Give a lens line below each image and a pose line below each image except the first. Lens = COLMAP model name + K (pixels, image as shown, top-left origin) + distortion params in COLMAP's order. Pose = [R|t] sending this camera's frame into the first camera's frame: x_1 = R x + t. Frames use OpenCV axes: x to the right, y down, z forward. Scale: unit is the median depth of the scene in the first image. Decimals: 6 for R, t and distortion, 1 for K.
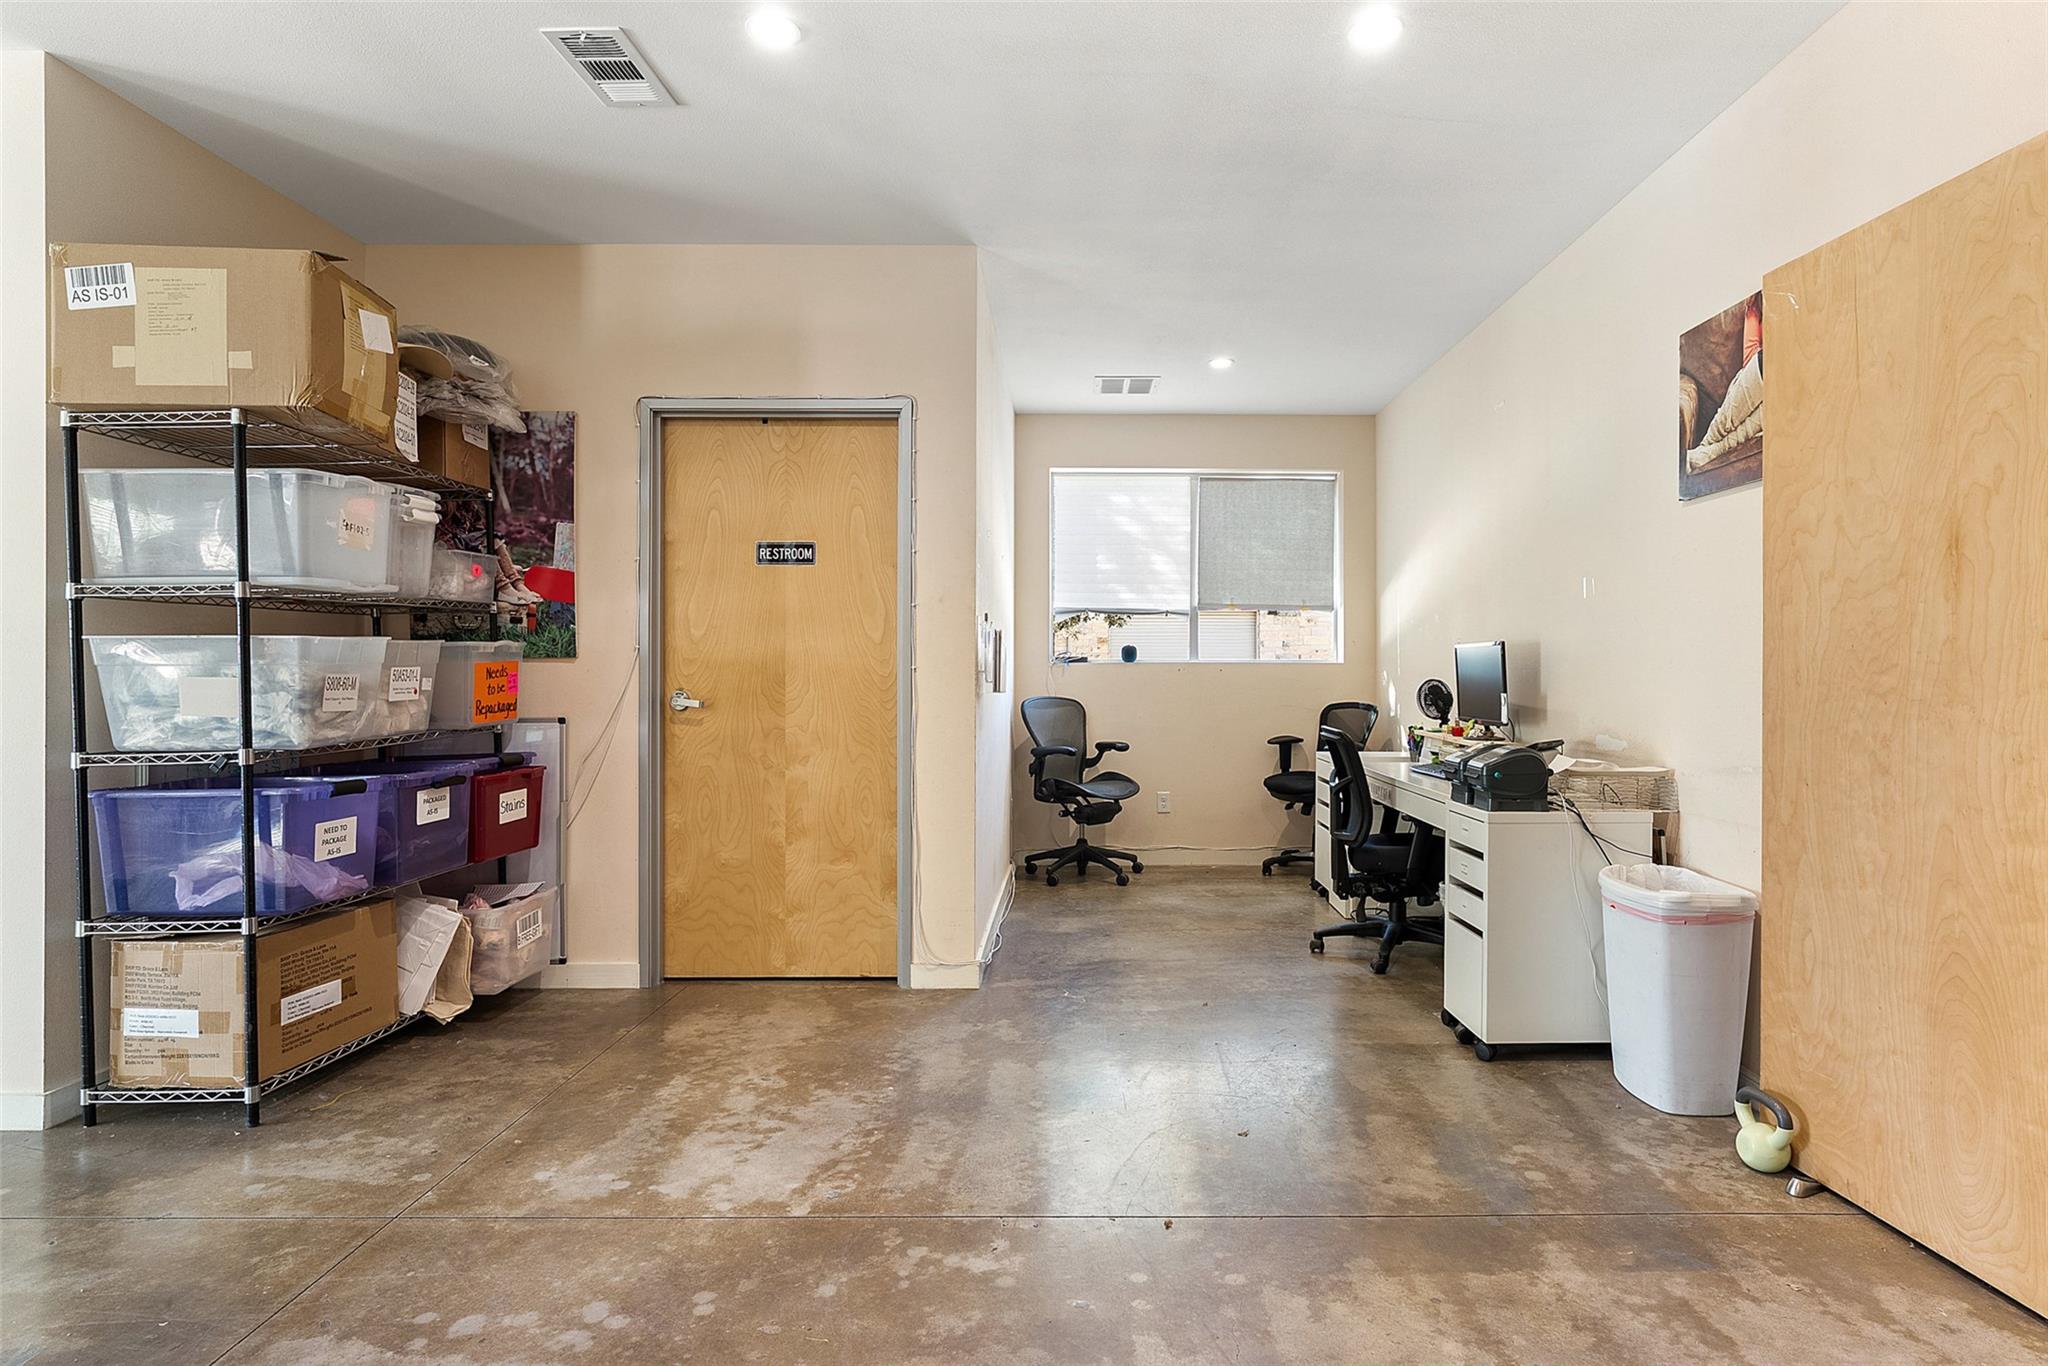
lens RADIAL K [[945.0, 0, 1014.4], [0, 945.0, 681.3], [0, 0, 1]] dist [-0.001580, 0.000041]
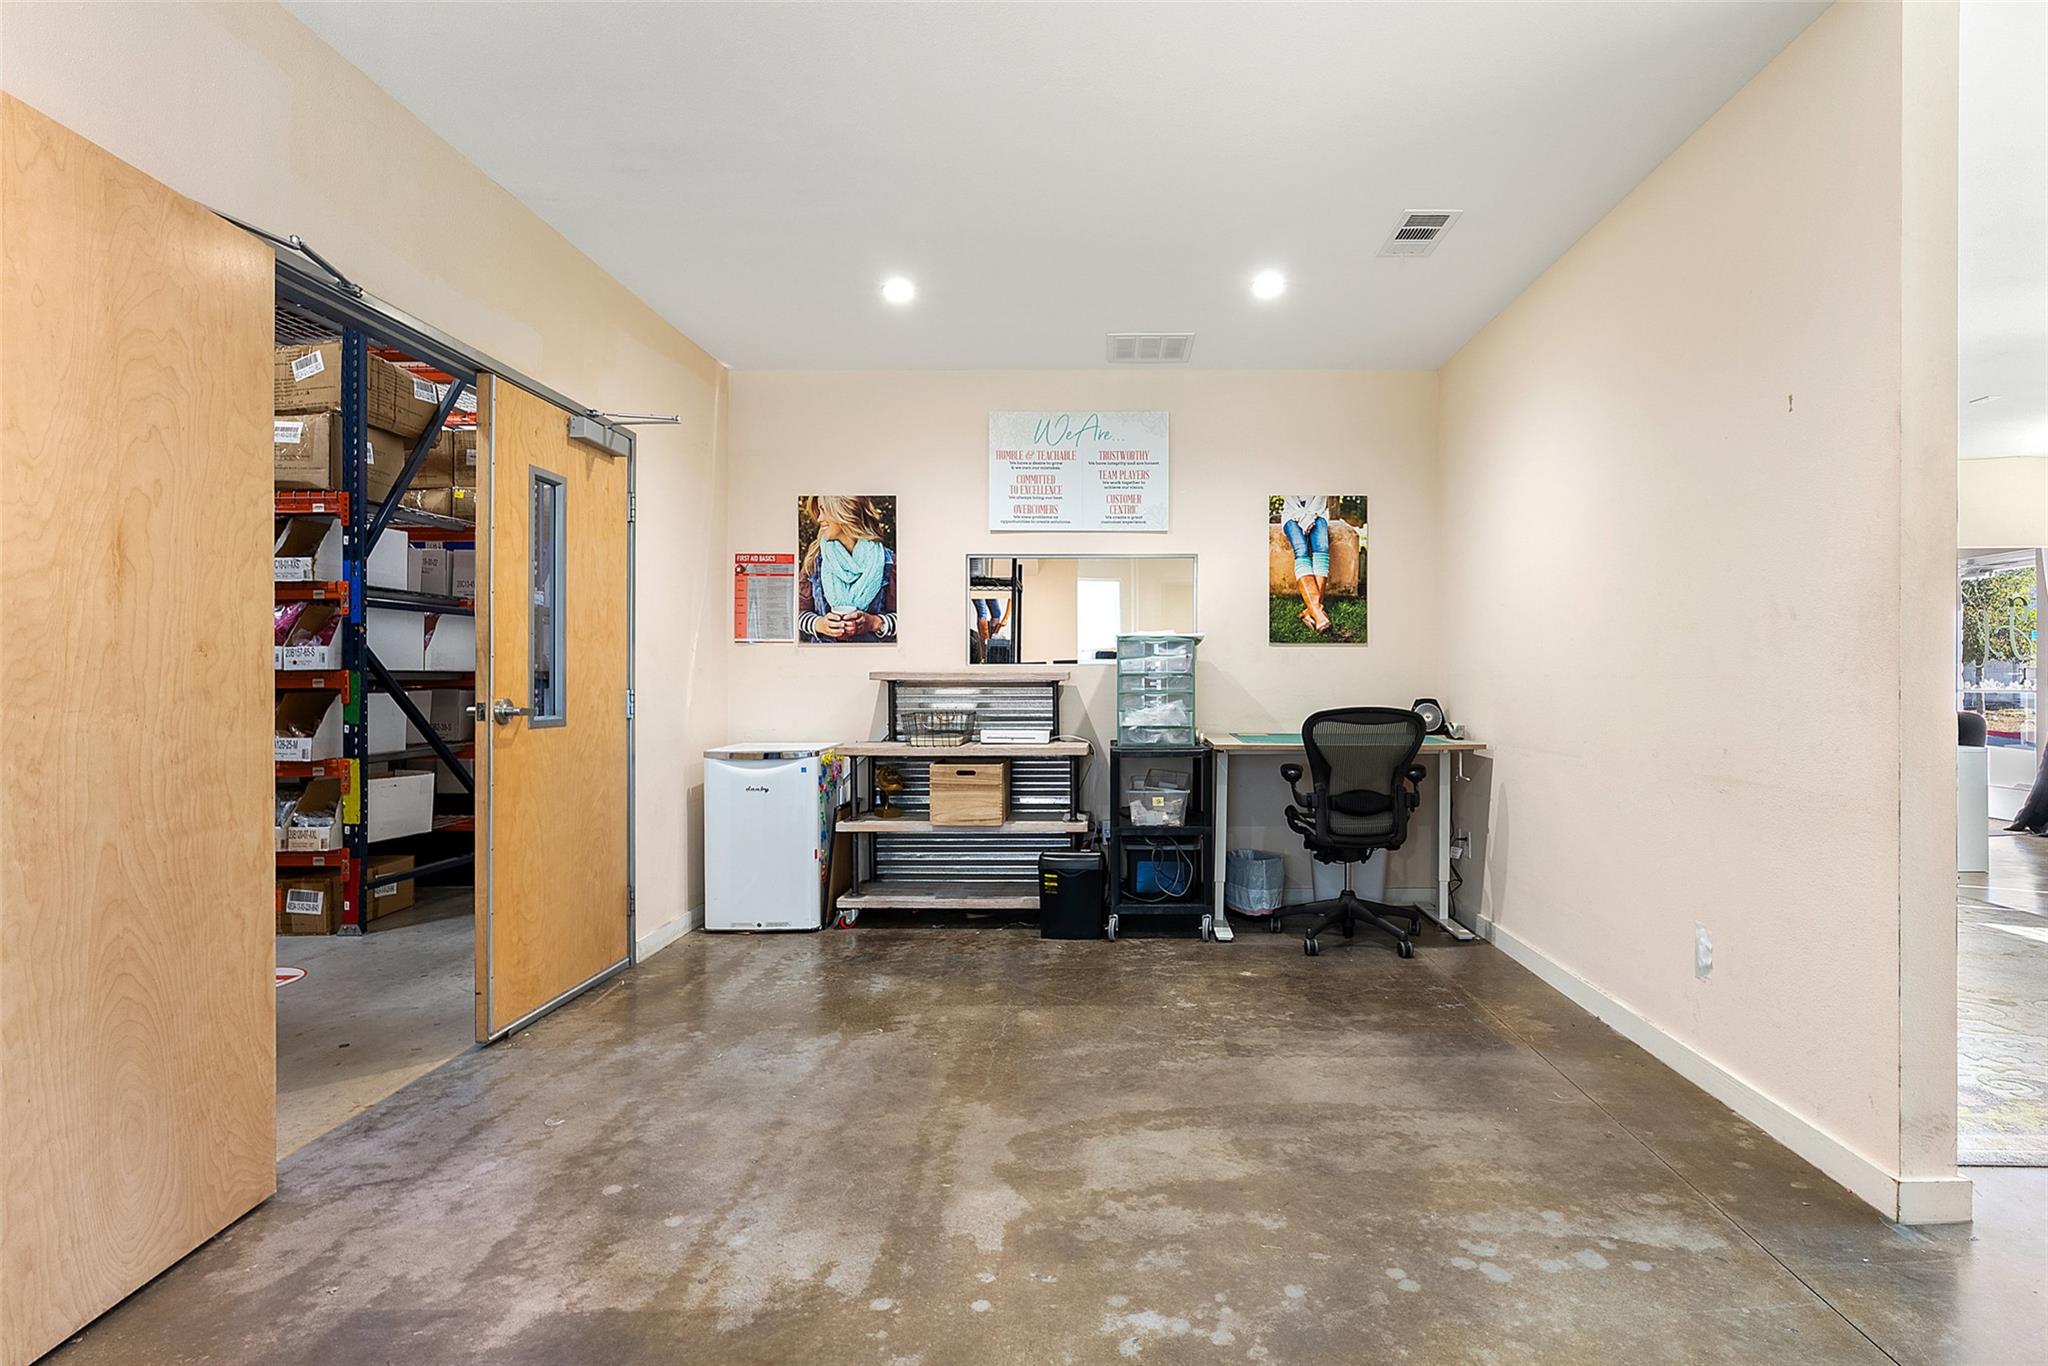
lens RADIAL K [[1099.8, 0, 1031.8], [0, 1099.8, 684.6], [0, 0, 1]] dist [-0.000712, -0.000699]
pose [[-0.999983, 0.001376, 0.005699, 0.067944], [0.001452, 0.999911, 0.013258, -0.016792], [-0.005680, 0.013266, -0.999896, 1.999839]]
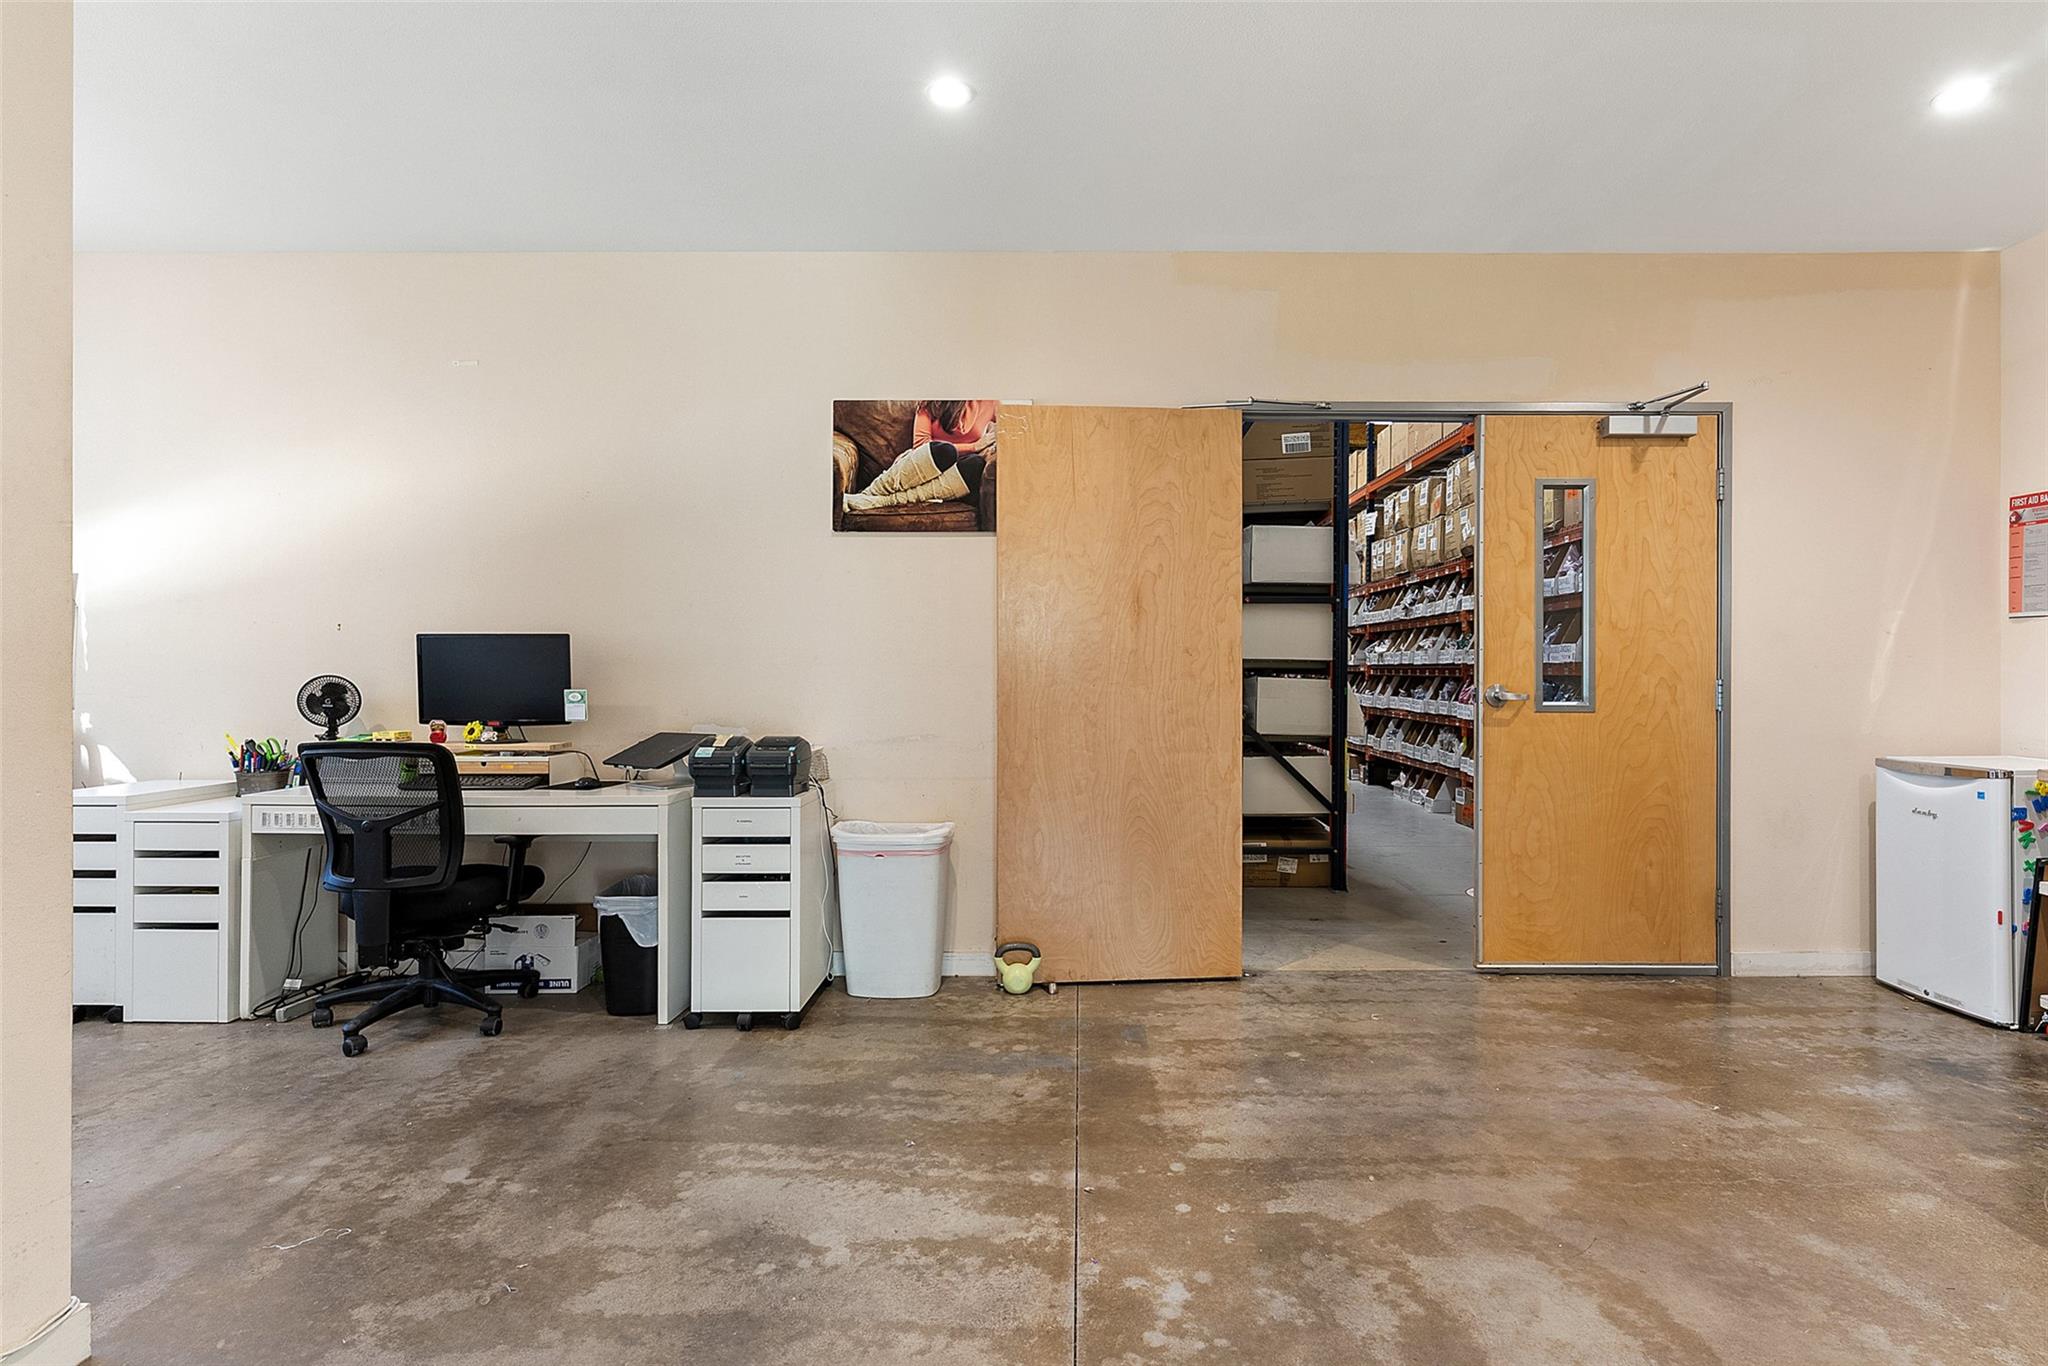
lens RADIAL K [[1033.1, 0, 1030.4], [0, 1033.1, 676.2], [0, 0, 1]] dist [-0.007137, 0.000932]
pose [[0.053349, -0.006064, 0.998558, -1.035242], [0.007618, 0.999955, 0.005665, -0.006639], [-0.998547, 0.007305, 0.053393, 1.050483]]
